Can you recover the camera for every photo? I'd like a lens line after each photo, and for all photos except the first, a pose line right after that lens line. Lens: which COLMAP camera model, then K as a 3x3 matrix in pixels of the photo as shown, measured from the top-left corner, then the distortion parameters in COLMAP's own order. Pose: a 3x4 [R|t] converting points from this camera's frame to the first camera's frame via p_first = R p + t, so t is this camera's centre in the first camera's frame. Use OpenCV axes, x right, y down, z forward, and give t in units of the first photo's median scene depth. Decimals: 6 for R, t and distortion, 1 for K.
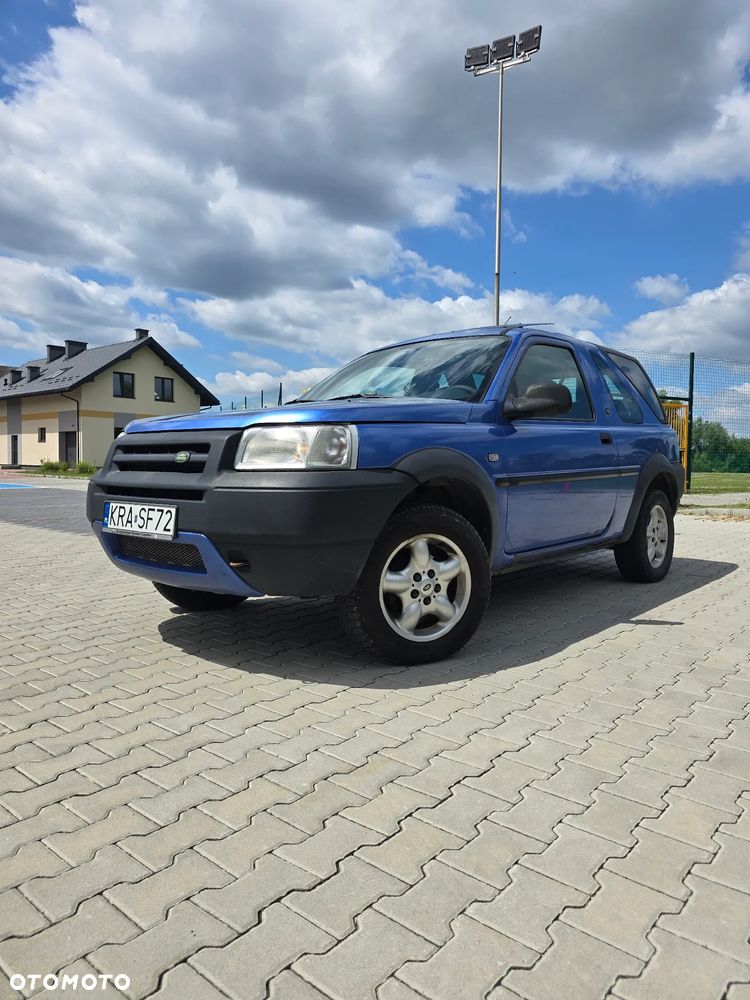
lens RADIAL K [[669.7, 0, 391.1], [0, 669.7, 493.7], [0, 0, 1]] dist [0.056441, -0.053956]
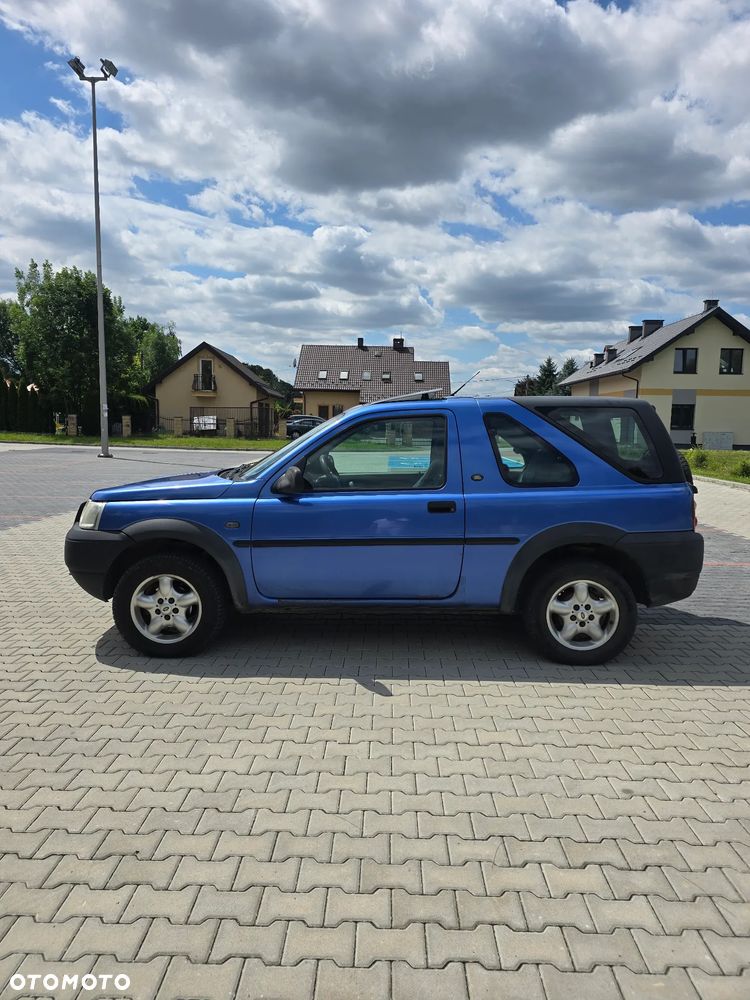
lens RADIAL K [[669.7, 0, 385.6], [0, 669.7, 497.2], [0, 0, 1]] dist [0.056441, -0.053956]
pose [[0.635762, 0.081937, -0.767524, 1.388792], [-0.040111, 0.996513, 0.073158, -0.222849], [0.770842, -0.015725, 0.636832, 0.377244]]
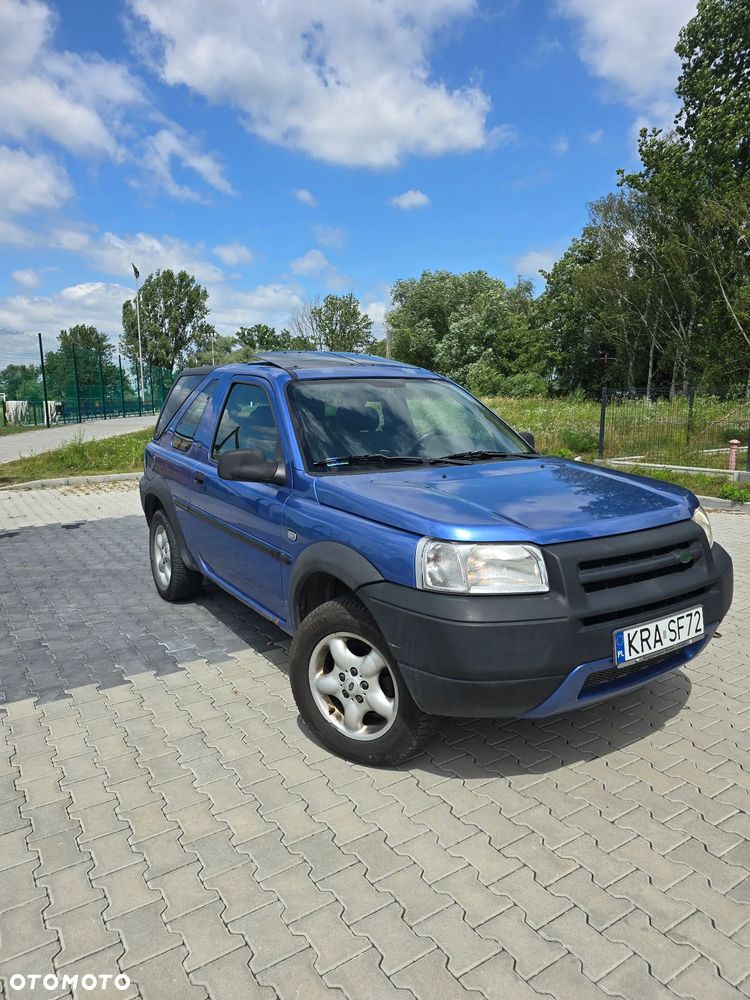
lens RADIAL K [[669.7, 0, 387.8], [0, 669.7, 502.7], [0, 0, 1]] dist [0.056441, -0.053956]
pose [[0.278954, -0.168417, 0.945421, -1.168409], [0.050231, 0.985712, 0.160774, -0.270851], [-0.958990, 0.002641, 0.283428, 0.969620]]
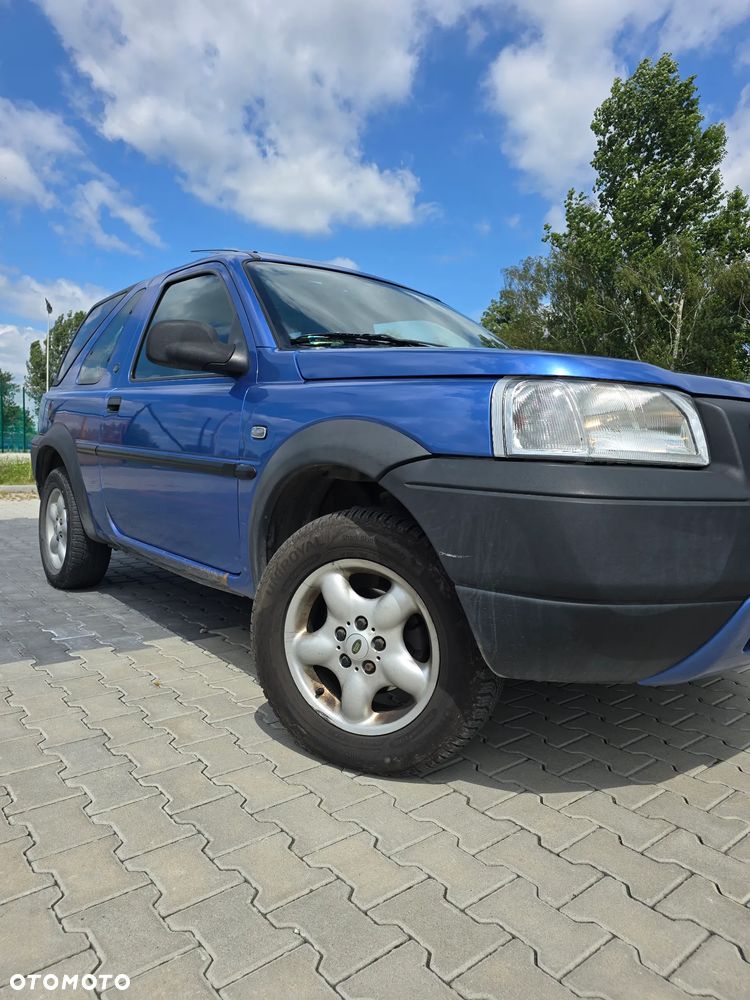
lens RADIAL K [[669.7, 0, 396.7], [0, 669.7, 485.5], [0, 0, 1]] dist [0.056441, -0.053956]
pose [[0.157457, -0.055569, 0.985961, -0.918586], [0.007150, 0.998454, 0.055131, -0.053869], [-0.987500, -0.001631, 0.157611, 1.149199]]
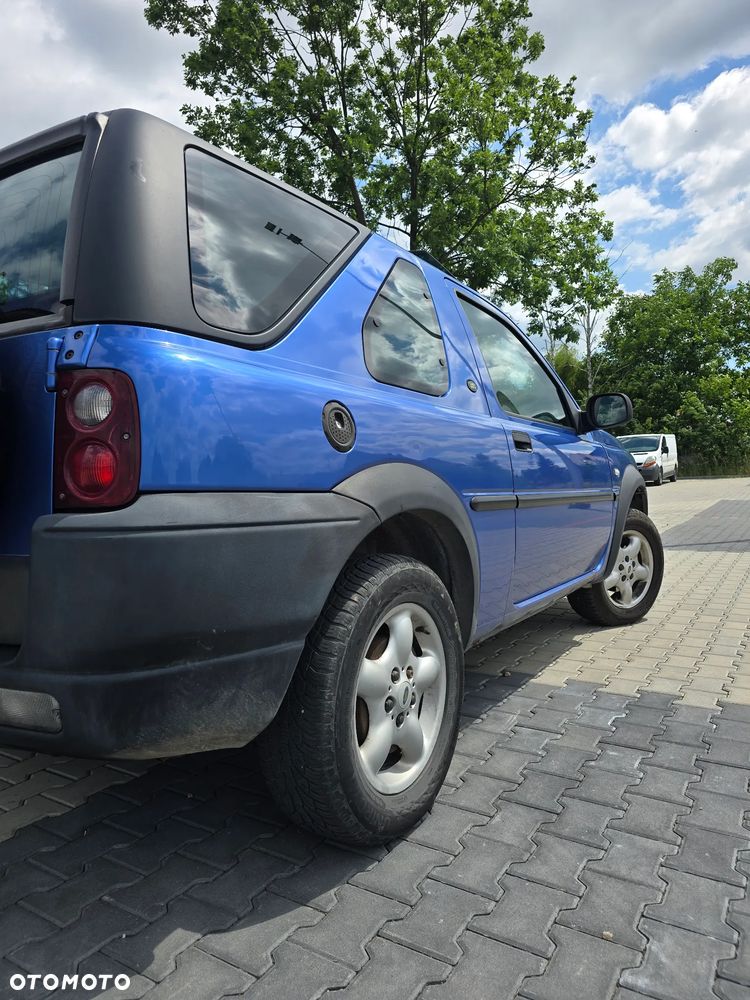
lens RADIAL K [[669.7, 0, 379.5], [0, 669.7, 497.8], [0, 0, 1]] dist [0.056441, -0.053956]
pose [[-0.990267, 0.020538, -0.137658, 0.259247], [0.010834, 0.997426, 0.070875, -0.118422], [0.138760, 0.068693, -0.987941, 2.452618]]
